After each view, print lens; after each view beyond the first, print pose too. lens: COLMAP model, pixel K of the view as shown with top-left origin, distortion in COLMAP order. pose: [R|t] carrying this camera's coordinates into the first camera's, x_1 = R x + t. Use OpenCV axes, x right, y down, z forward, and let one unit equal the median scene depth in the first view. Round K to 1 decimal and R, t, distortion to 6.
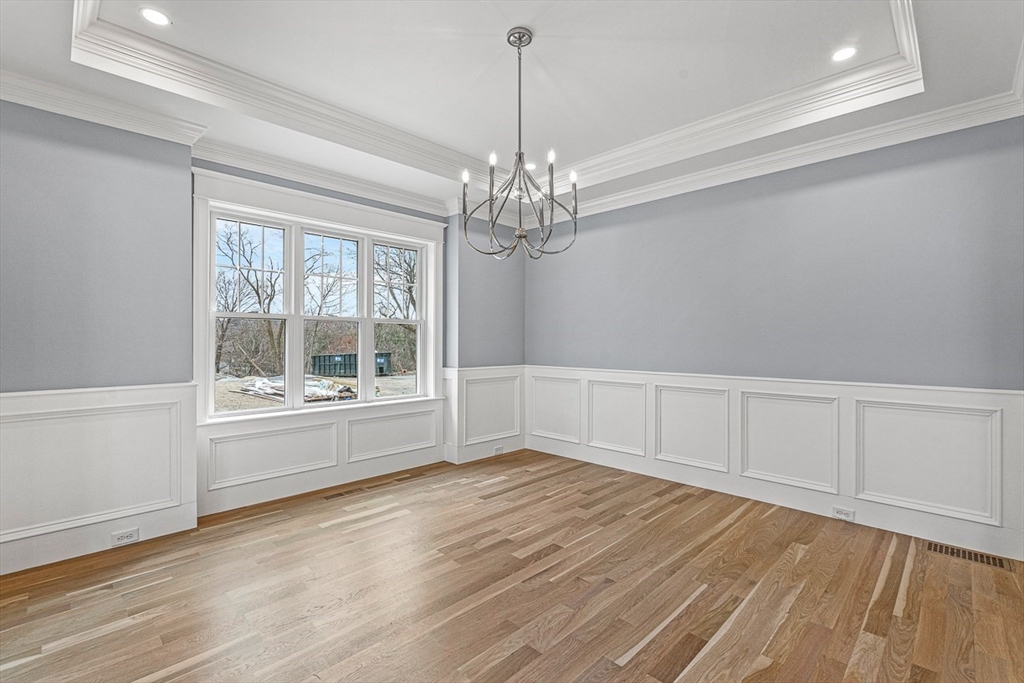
lens RADIAL K [[453.1, 0, 511.0], [0, 453.1, 339.6], [0, 0, 1]] dist [-0.001313, -0.001945]
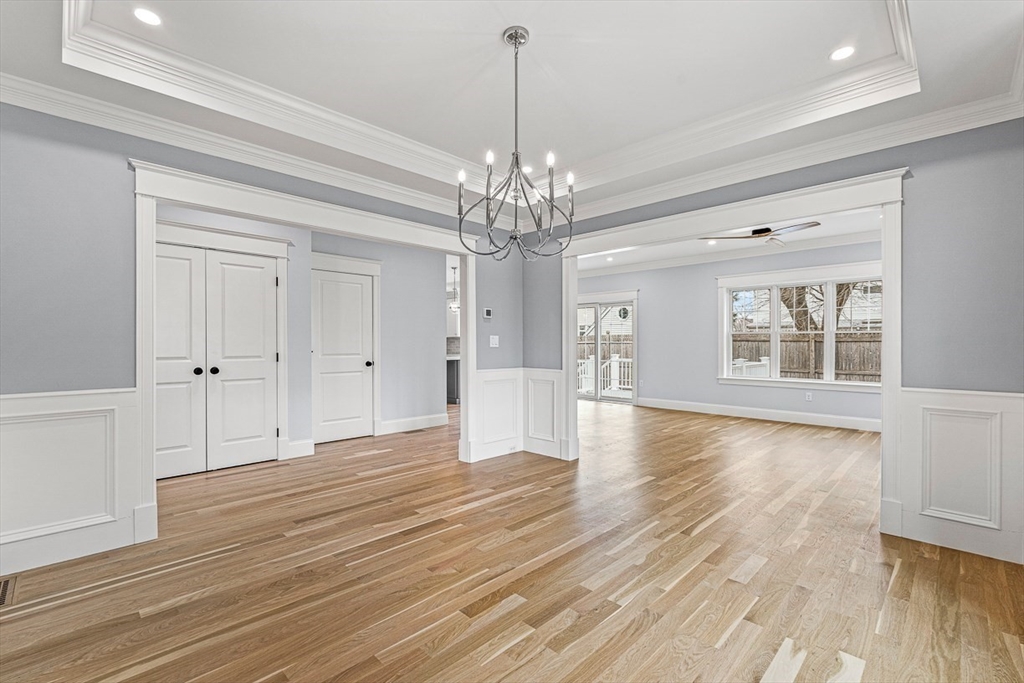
lens RADIAL K [[453.1, 0, 509.7], [0, 453.1, 343.9], [0, 0, 1]] dist [-0.001313, -0.001945]
pose [[-0.999983, -0.004290, -0.003920, 0.039042], [-0.004258, 0.999957, -0.008253, 0.011426], [0.003955, -0.008236, -0.999958, 1.919200]]
